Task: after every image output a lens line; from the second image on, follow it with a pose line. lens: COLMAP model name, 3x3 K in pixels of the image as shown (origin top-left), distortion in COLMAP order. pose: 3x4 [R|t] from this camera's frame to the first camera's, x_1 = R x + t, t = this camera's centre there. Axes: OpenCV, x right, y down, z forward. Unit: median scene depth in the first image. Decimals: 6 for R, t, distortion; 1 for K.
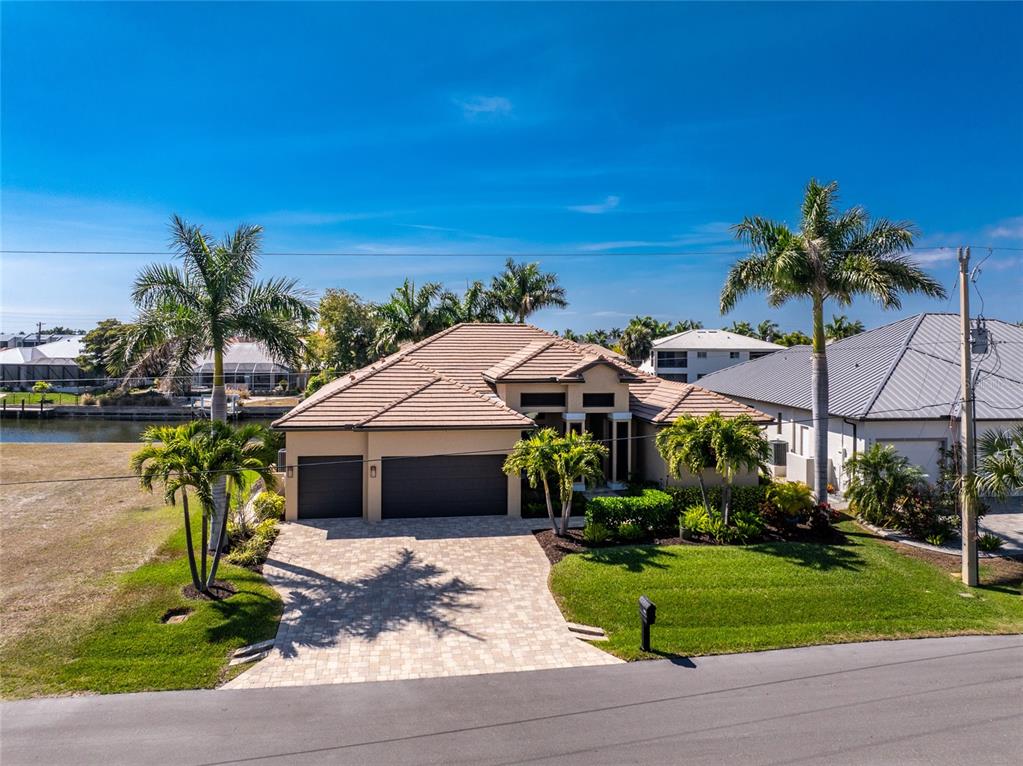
lens RADIAL K [[726.4, 0, 505.1], [0, 726.4, 343.5], [0, 0, 1]] dist [-0.040848, -0.000720]
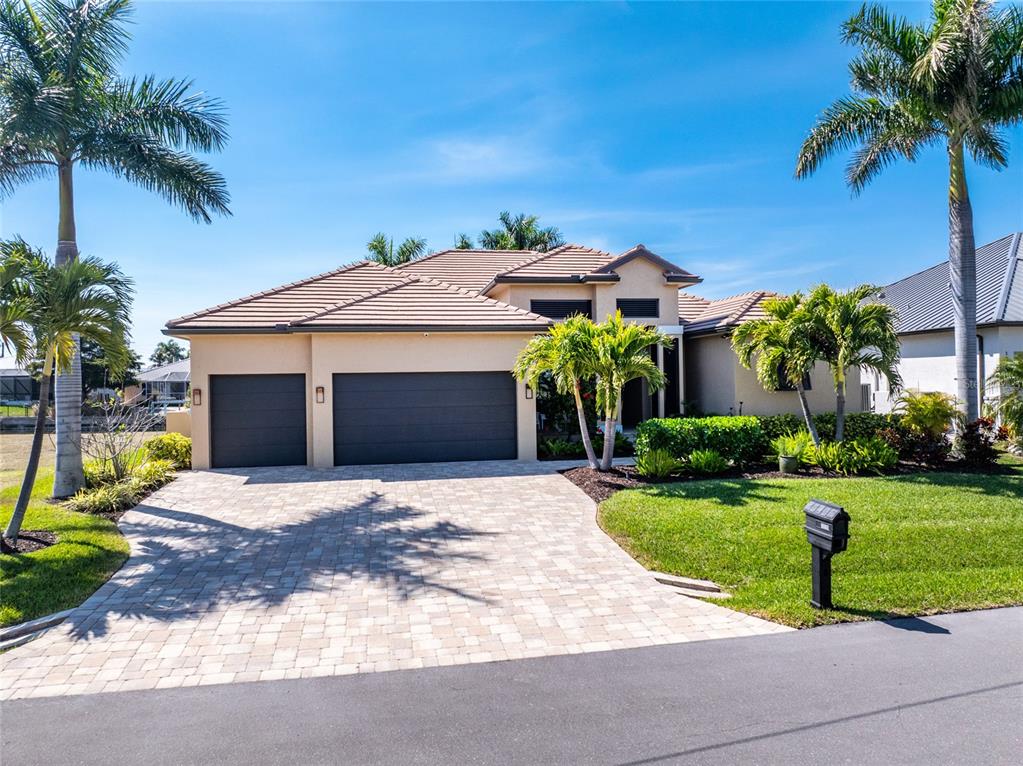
lens RADIAL K [[709.3, 0, 511.5], [0, 709.3, 383.0], [0, 0, 1]] dist [-0.044251, -0.000214]
pose [[0.999515, -0.020399, 0.023537, -0.023558], [0.020393, 0.999792, 0.000485, 0.222739], [-0.023542, -0.000004, 0.999723, 0.436572]]
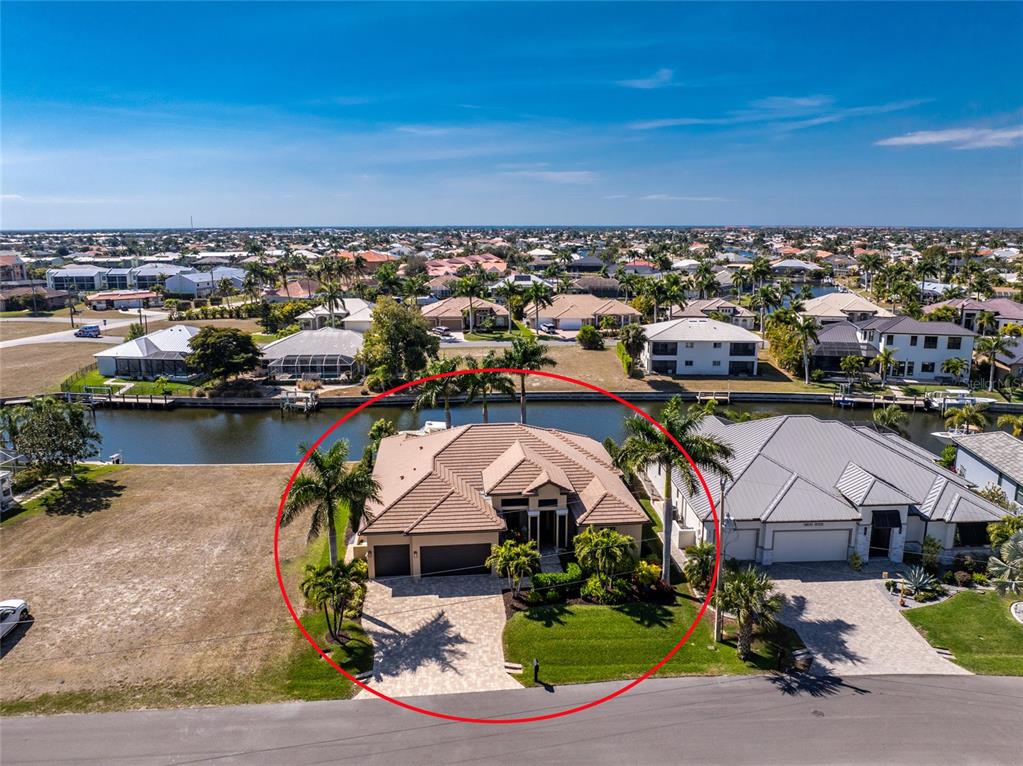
lens RADIAL K [[709.3, 0, 511.5], [0, 709.3, 383.0], [0, 0, 1]] dist [-0.044251, -0.000214]
pose [[0.998406, 0.003853, -0.056310, 0.201159], [0.007997, 0.977946, 0.208703, -0.793042], [0.055872, -0.208821, 0.976357, -0.803626]]
